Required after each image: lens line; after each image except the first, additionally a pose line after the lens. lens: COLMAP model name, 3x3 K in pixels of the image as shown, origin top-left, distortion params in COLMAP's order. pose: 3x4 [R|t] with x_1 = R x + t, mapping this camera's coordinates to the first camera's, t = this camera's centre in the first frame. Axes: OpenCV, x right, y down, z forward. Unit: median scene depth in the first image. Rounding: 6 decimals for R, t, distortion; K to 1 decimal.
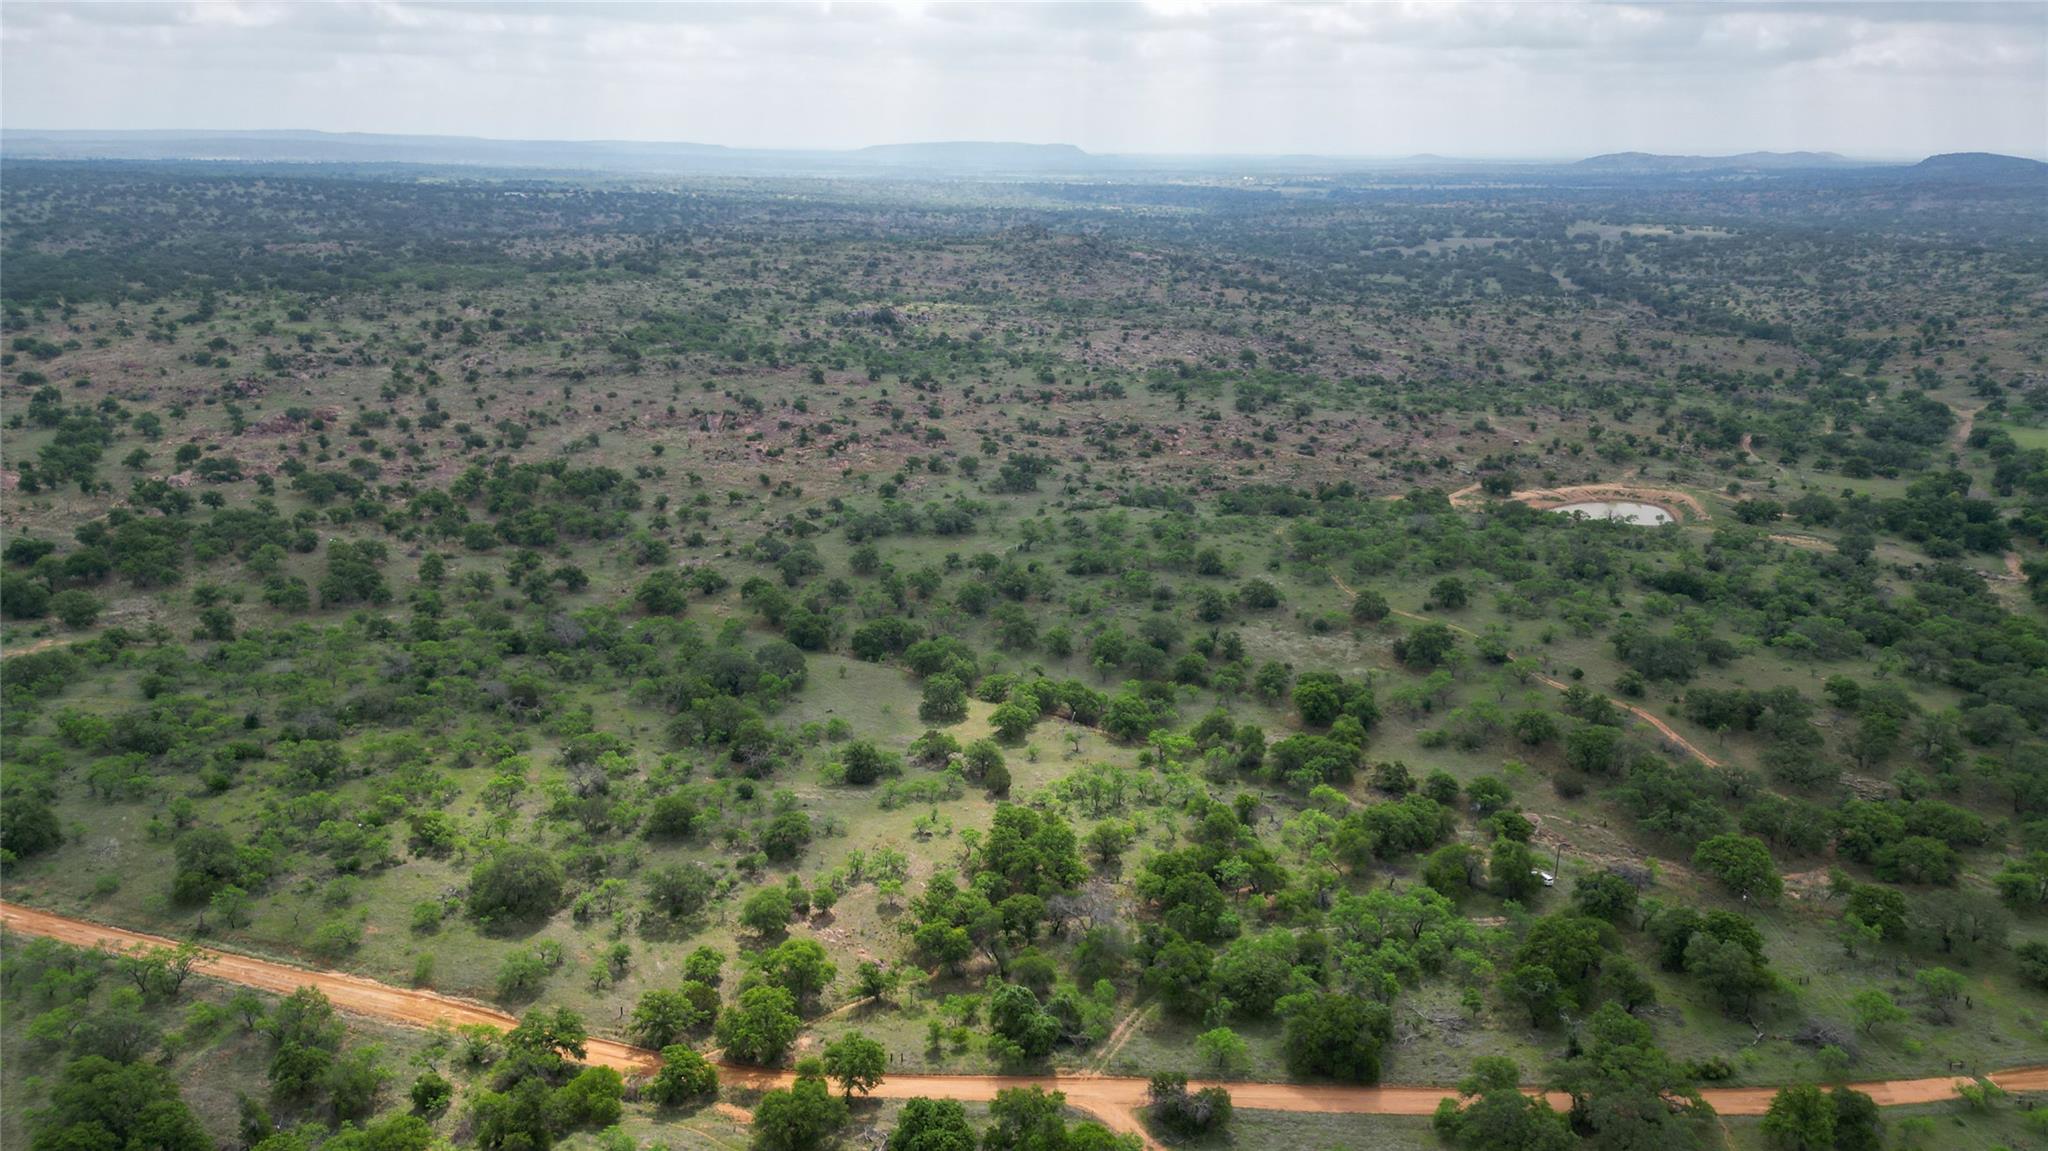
lens RADIAL K [[1469.4, 0, 1012.9], [0, 1469.4, 581.1], [0, 0, 1]] dist [0.059432, -0.055048]
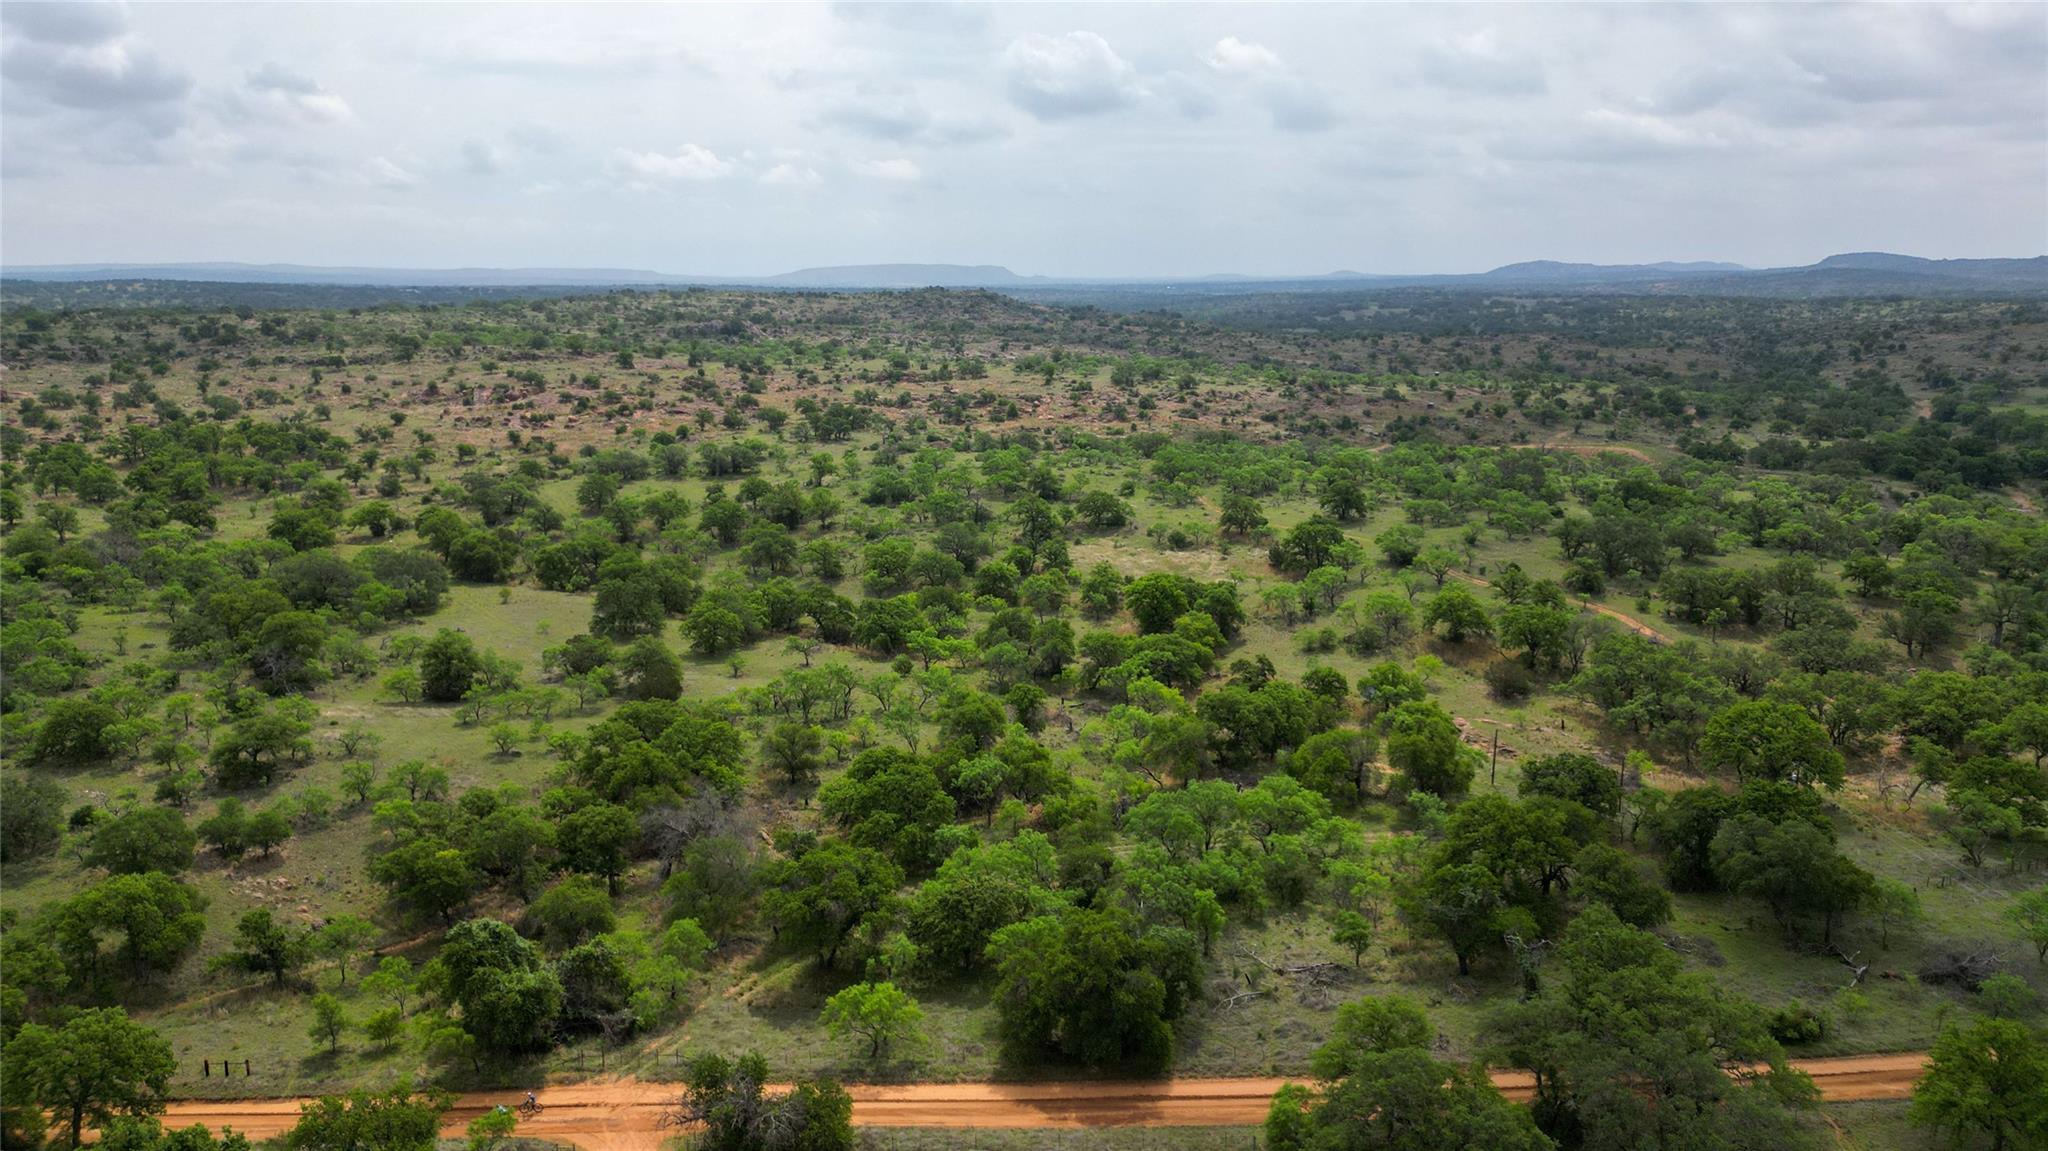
lens RADIAL K [[1469.4, 0, 1018.9], [0, 1469.4, 574.0], [0, 0, 1]] dist [0.059432, -0.055048]
pose [[0.998780, -0.022802, 0.043810, 0.110868], [0.026537, 0.995885, -0.086650, 0.131612], [-0.041654, 0.087707, 0.995275, 0.297539]]
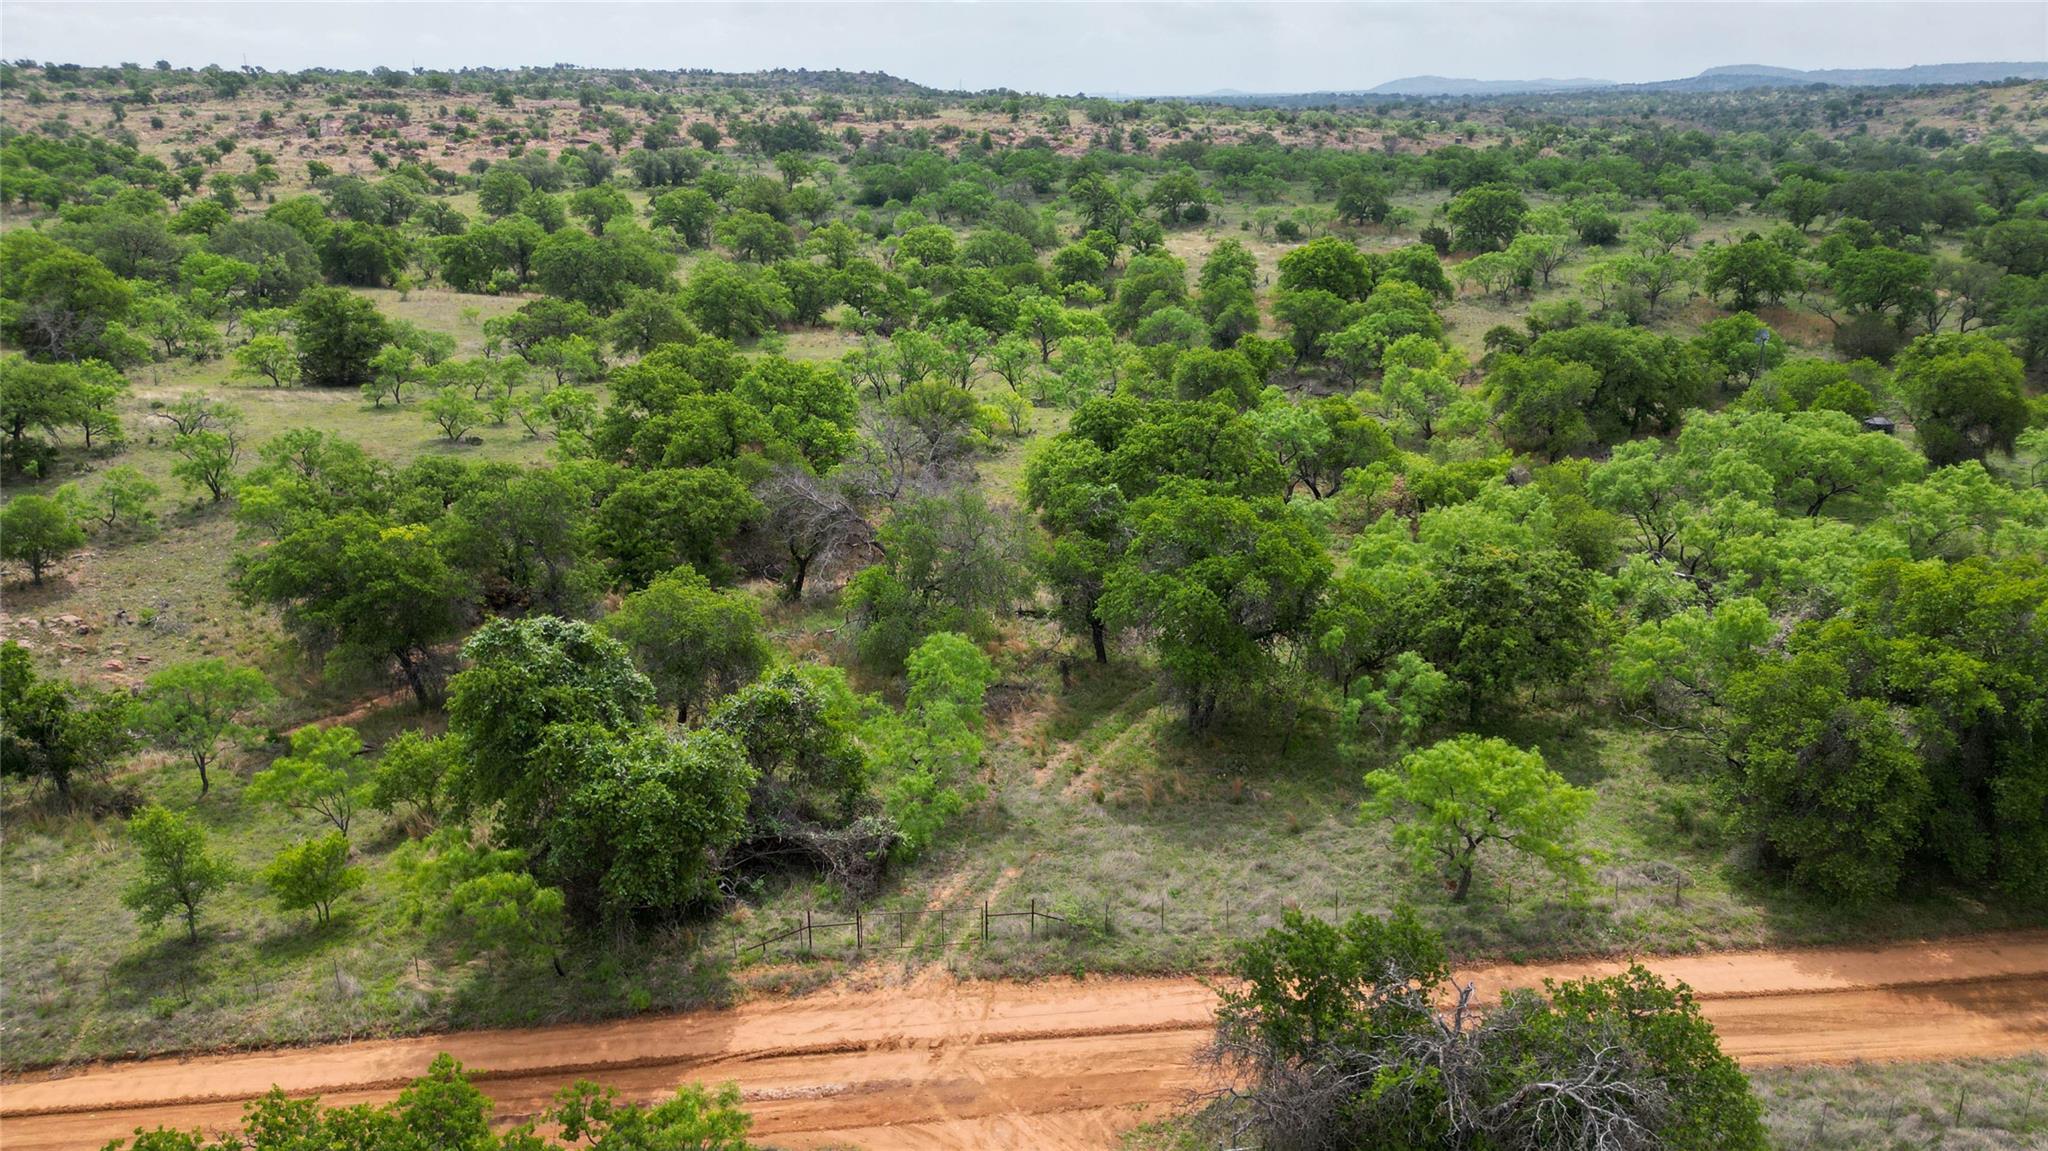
lens RADIAL K [[1469.4, 0, 1028.5], [0, 1469.4, 580.0], [0, 0, 1]] dist [0.059432, -0.055048]
pose [[0.990500, -0.055084, 0.125997, 0.029930], [0.051431, 0.998161, 0.032071, 0.171792], [-0.127532, -0.025286, 0.991512, 0.501890]]
